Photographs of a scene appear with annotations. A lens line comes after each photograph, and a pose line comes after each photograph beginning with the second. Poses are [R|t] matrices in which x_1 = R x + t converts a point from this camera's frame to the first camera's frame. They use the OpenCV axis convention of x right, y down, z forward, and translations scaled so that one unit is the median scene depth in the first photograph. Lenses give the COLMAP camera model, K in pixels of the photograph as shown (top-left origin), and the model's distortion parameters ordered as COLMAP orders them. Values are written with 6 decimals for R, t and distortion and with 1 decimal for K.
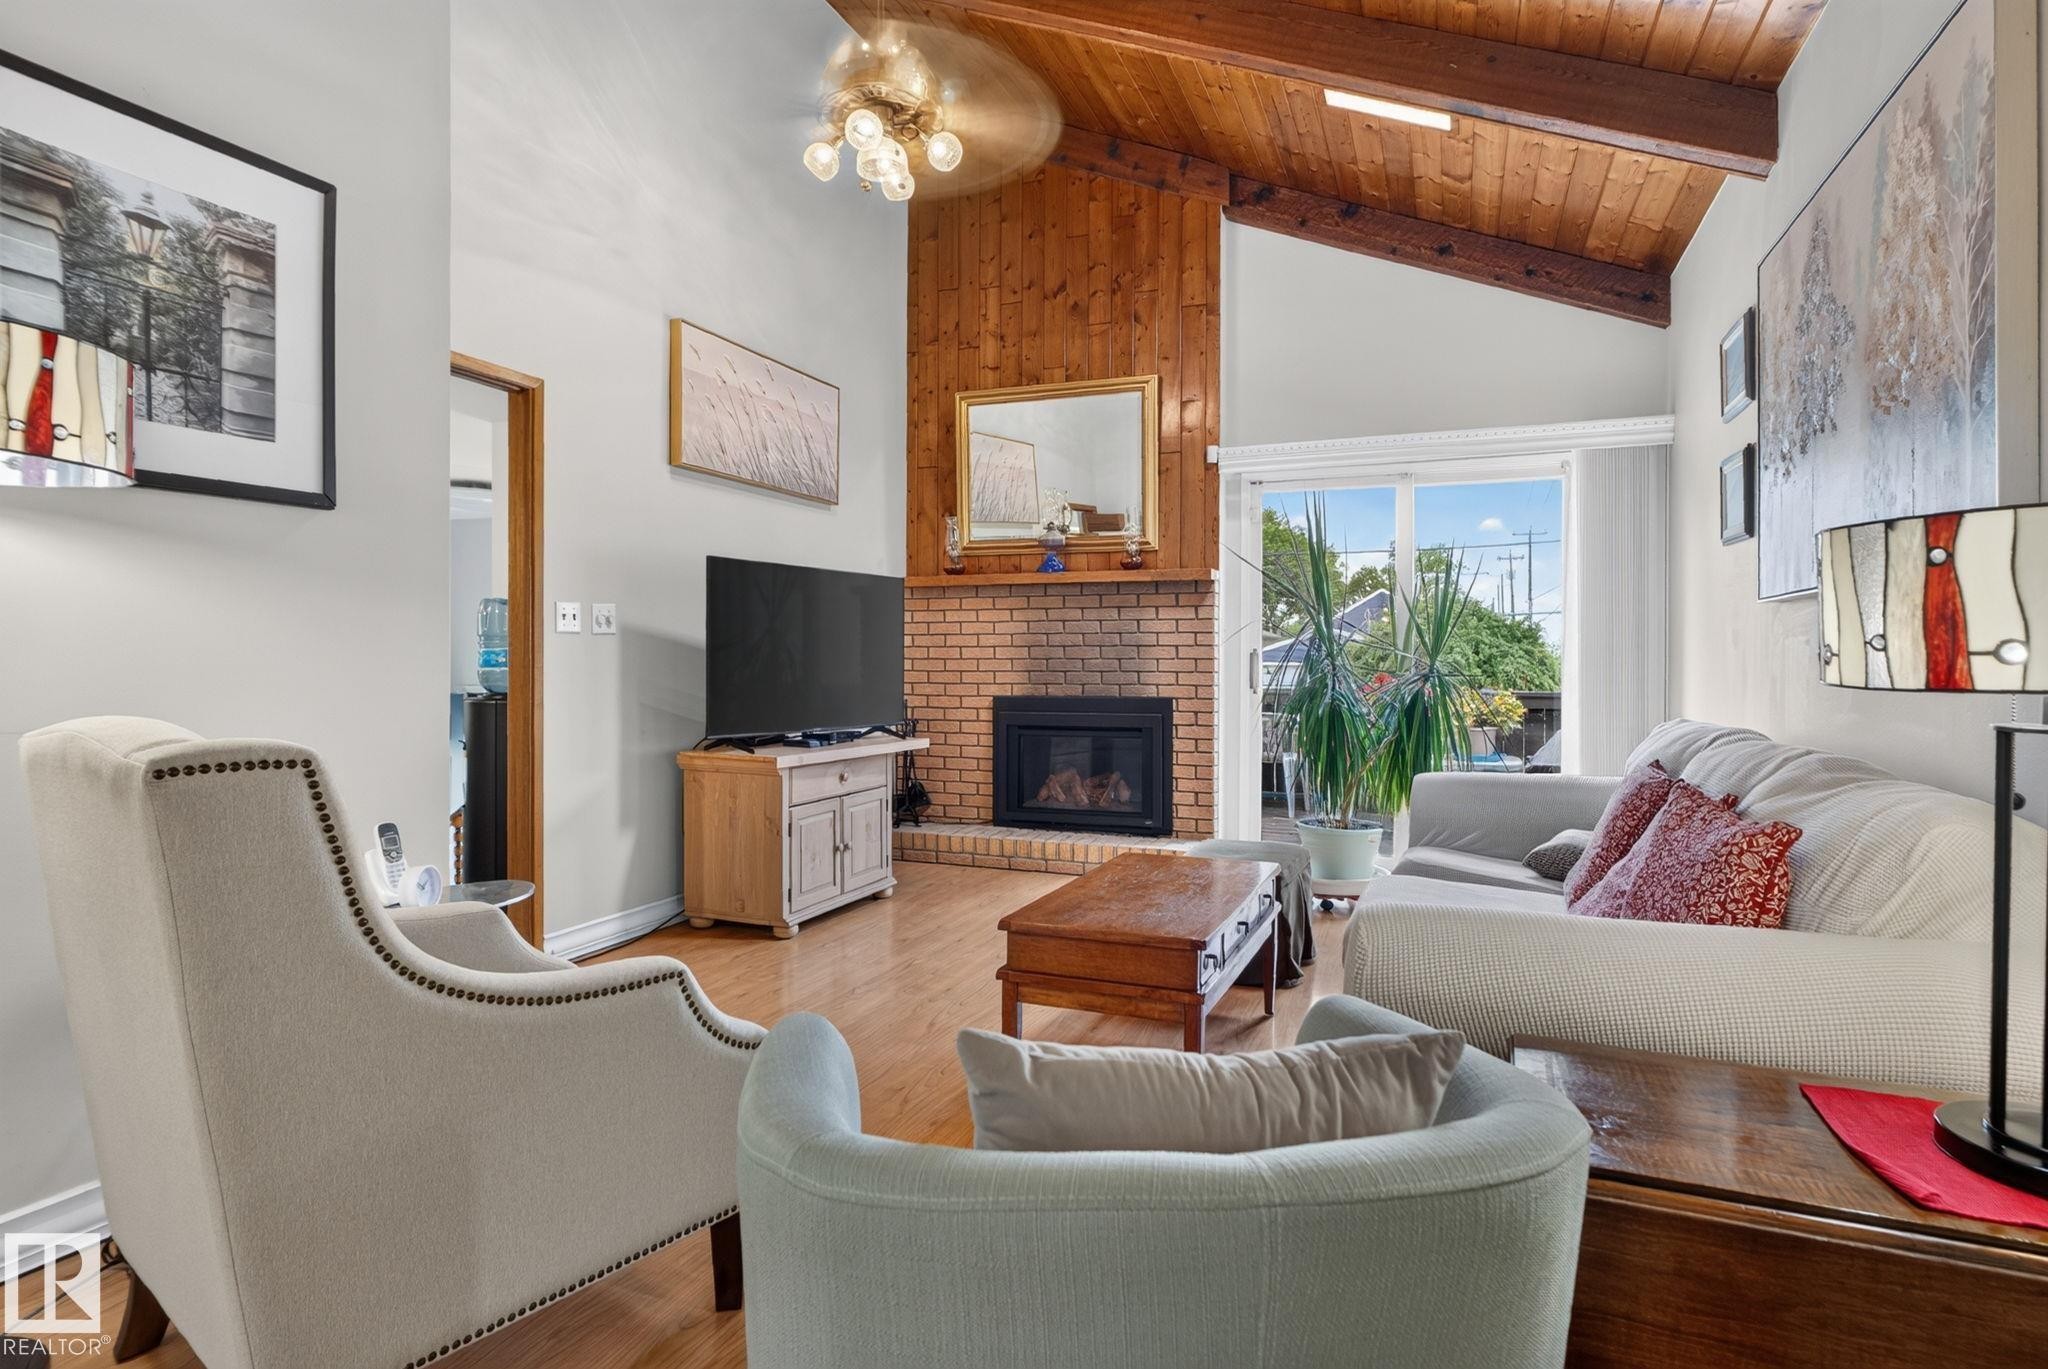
lens RADIAL K [[1045.2, 0, 1037.7], [0, 1045.2, 673.1], [0, 0, 1]] dist [-0.000888, 0.001175]
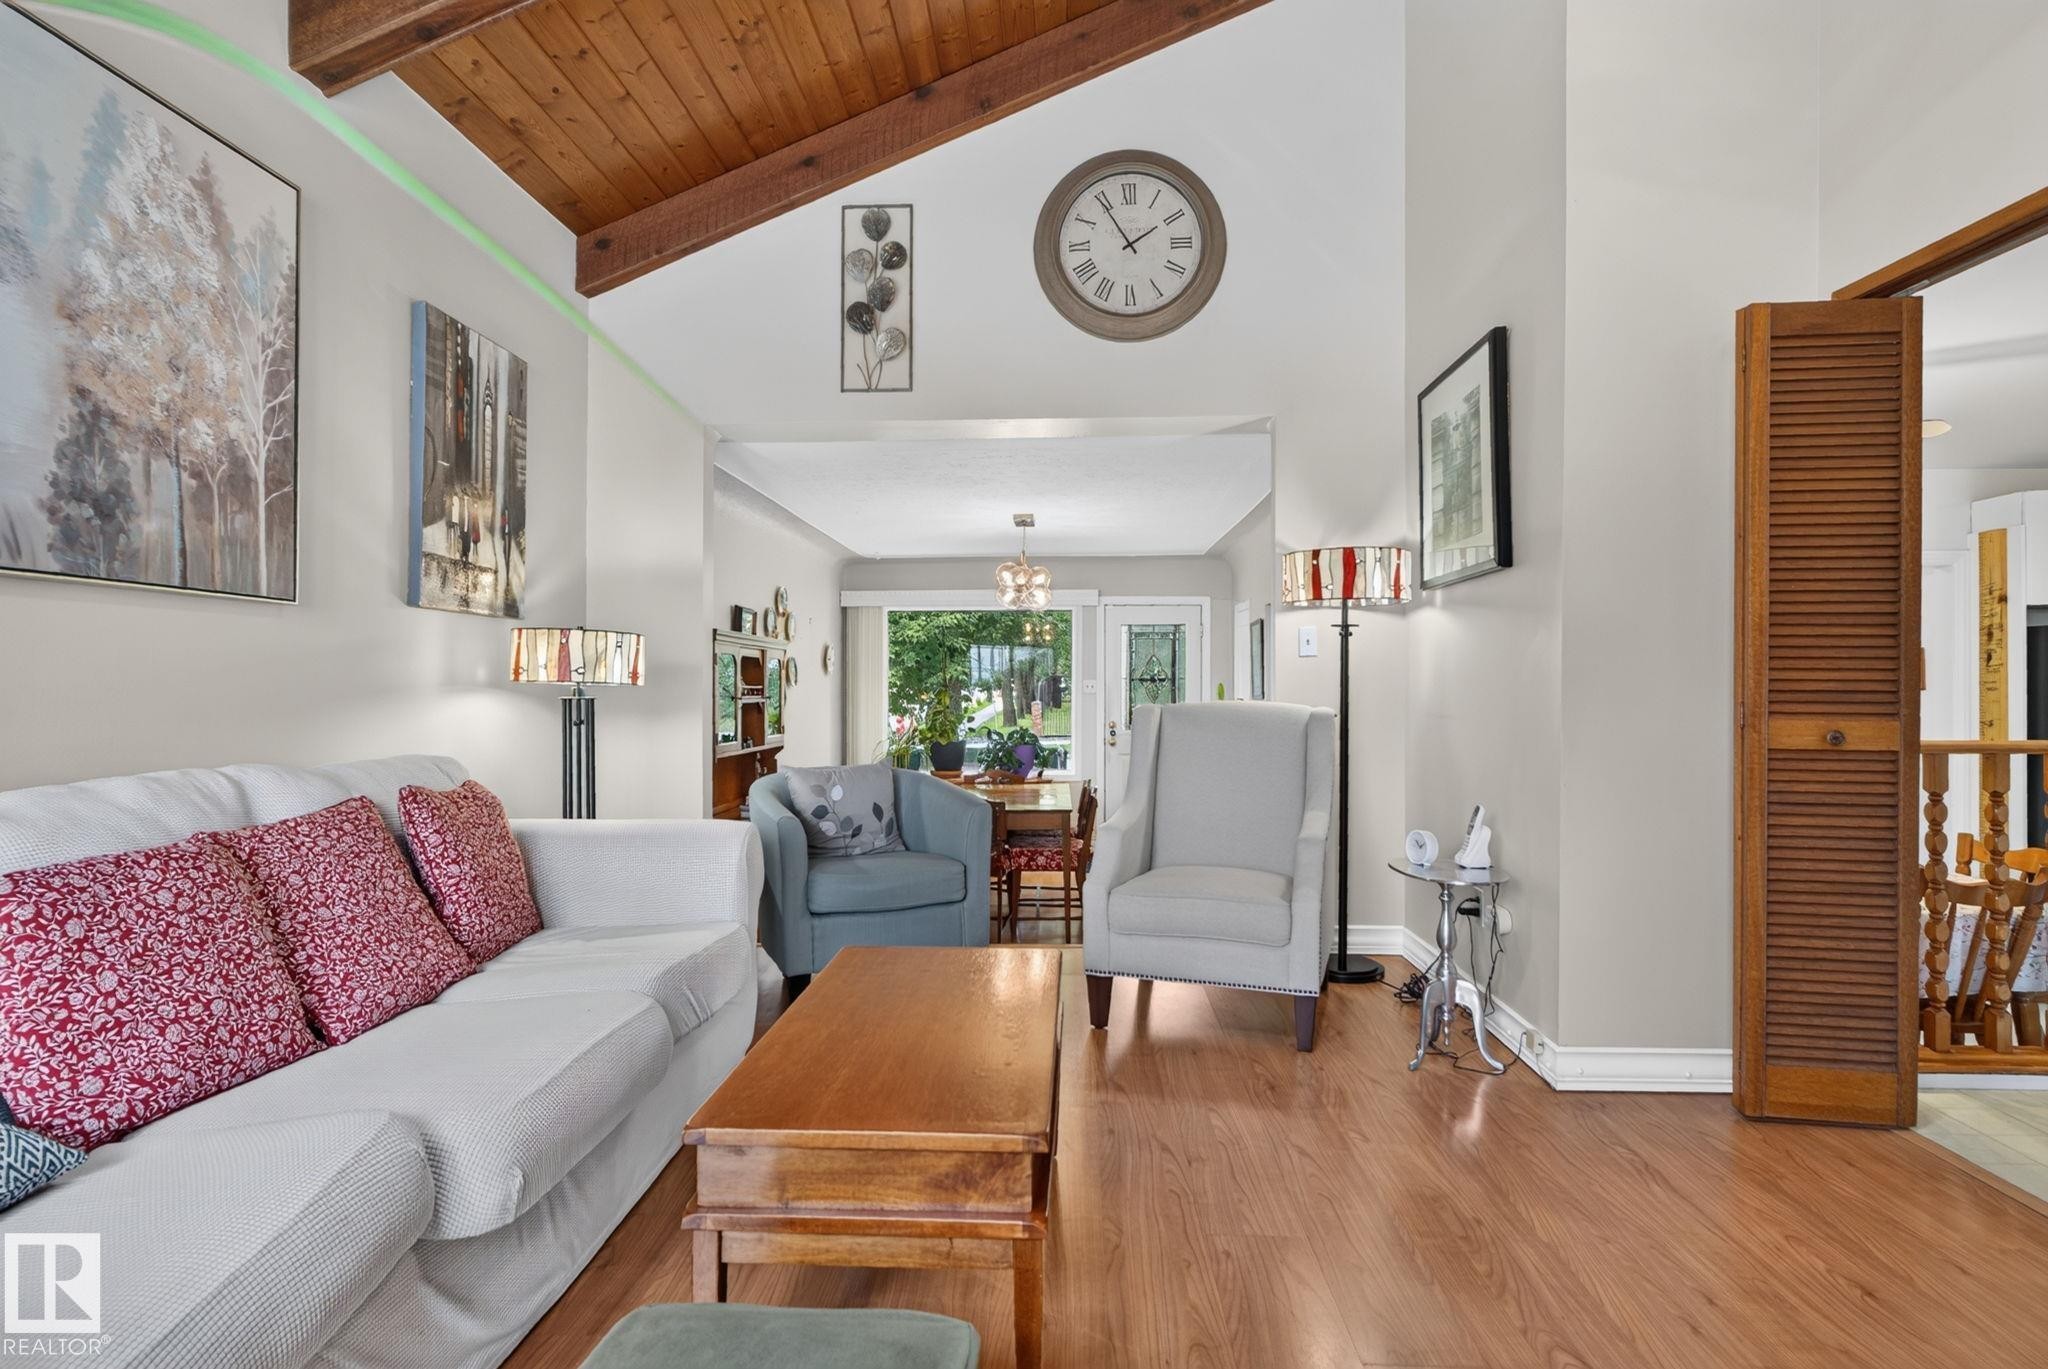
lens RADIAL K [[1074.8, 0, 1024.0], [0, 1074.8, 684.5], [0, 0, 1]] dist [-0.004000, 0.000971]
pose [[-0.951723, -0.003998, -0.306931, 0.135652], [-0.009137, 0.999841, 0.015307, -0.010170], [0.306821, 0.017372, -0.951609, 0.877657]]
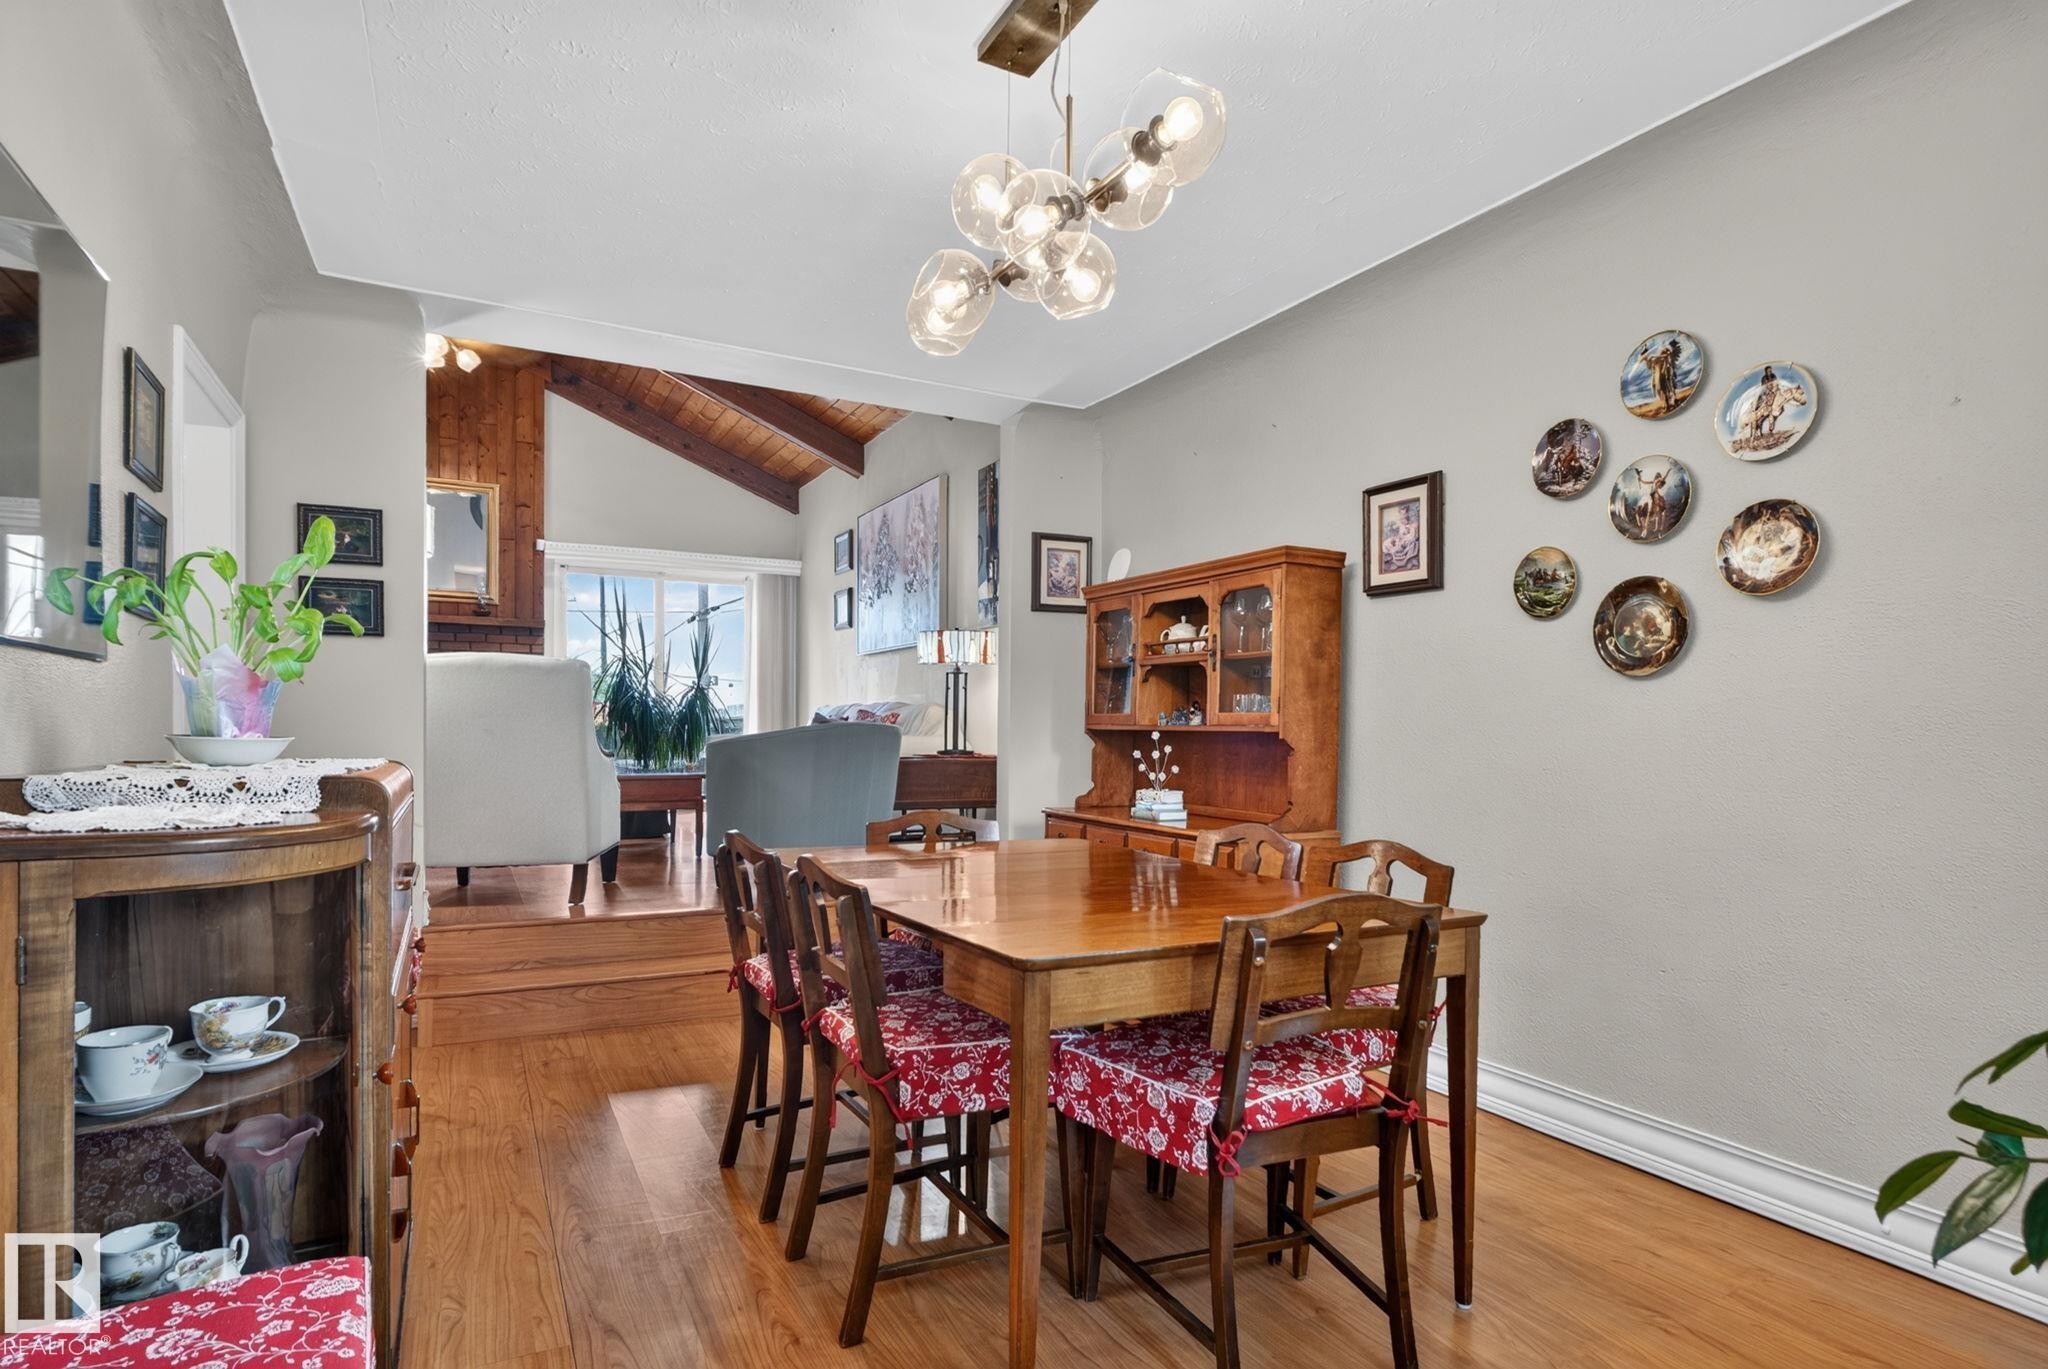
lens RADIAL K [[1012.5, 0, 1024.7], [0, 1012.5, 717.7], [0, 0, 1]] dist [-0.001895, -0.000177]
pose [[0.646185, 0.004983, 0.763165, -0.492799], [0.008698, 0.999866, -0.013893, 0.065859], [-0.763131, 0.015615, 0.646055, -0.467802]]
